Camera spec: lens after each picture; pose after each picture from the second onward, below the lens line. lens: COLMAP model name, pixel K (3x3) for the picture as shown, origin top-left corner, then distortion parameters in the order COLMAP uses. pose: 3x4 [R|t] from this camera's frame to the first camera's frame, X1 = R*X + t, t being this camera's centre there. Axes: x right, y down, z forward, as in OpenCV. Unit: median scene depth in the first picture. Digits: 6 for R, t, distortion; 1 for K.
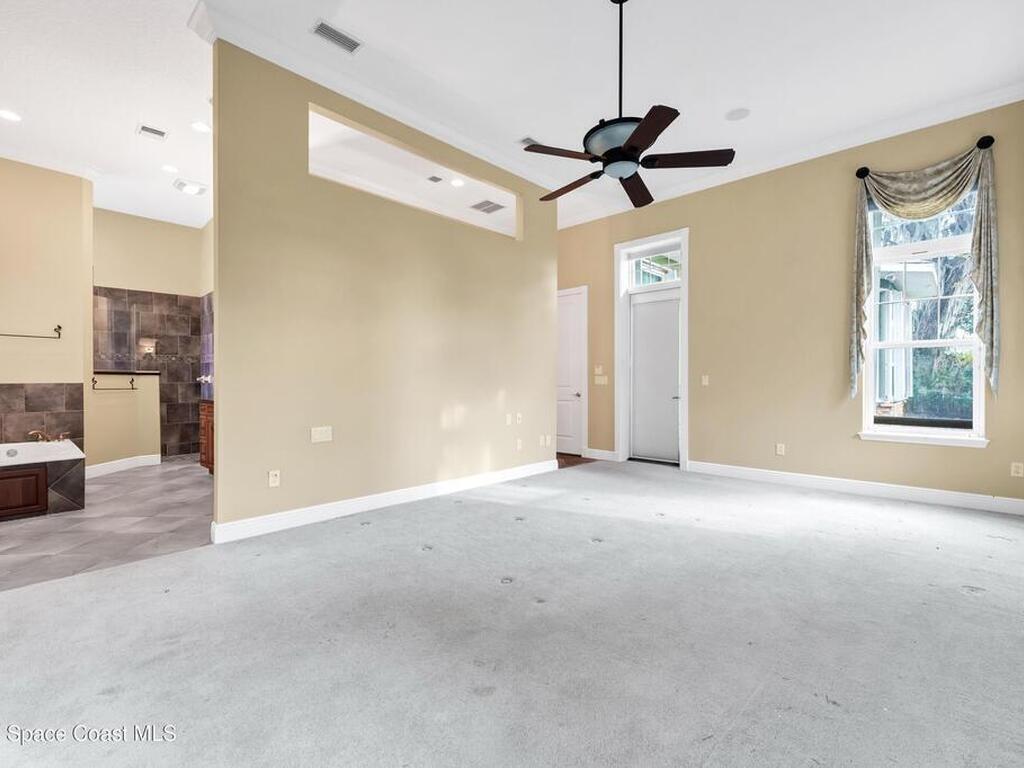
lens RADIAL K [[475.1, 0, 512.3], [0, 475.1, 382.4], [0, 0, 1]] dist [-0.003276, -0.000765]
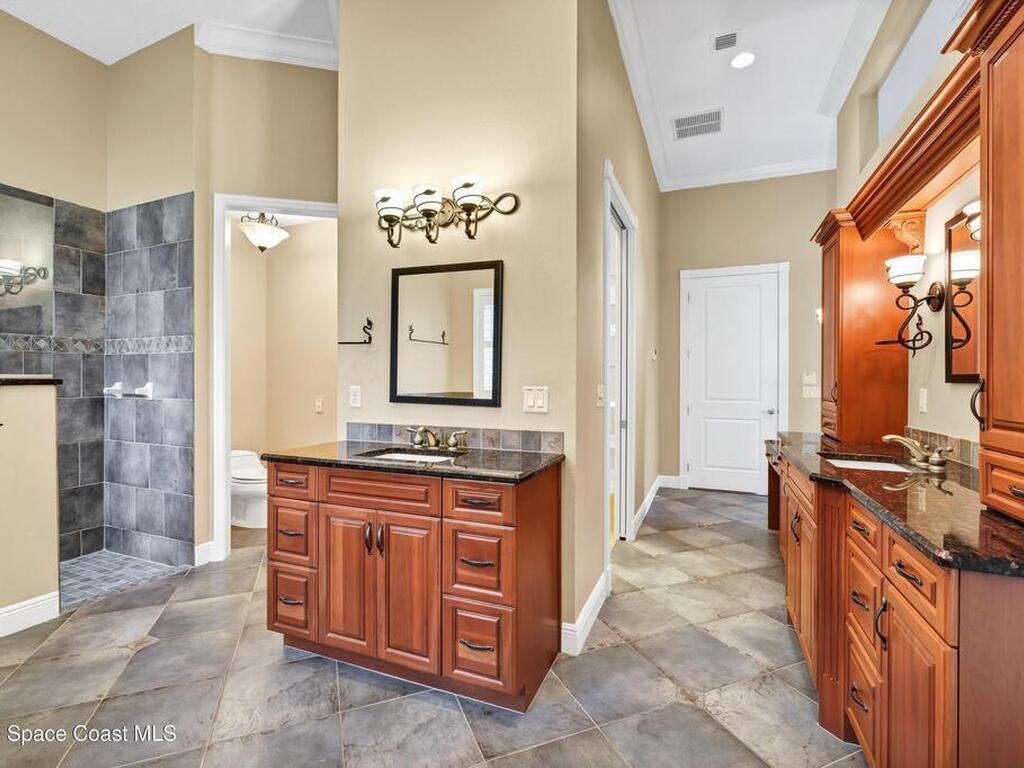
lens RADIAL K [[485.2, 0, 515.0], [0, 485.2, 379.5], [0, 0, 1]] dist [0.016235, 0.000204]
pose [[0.930477, 0.005905, 0.366302, -0.500027], [-0.005738, 0.999982, -0.001544, -0.019927], [-0.366305, -0.000665, 0.930495, 0.445551]]
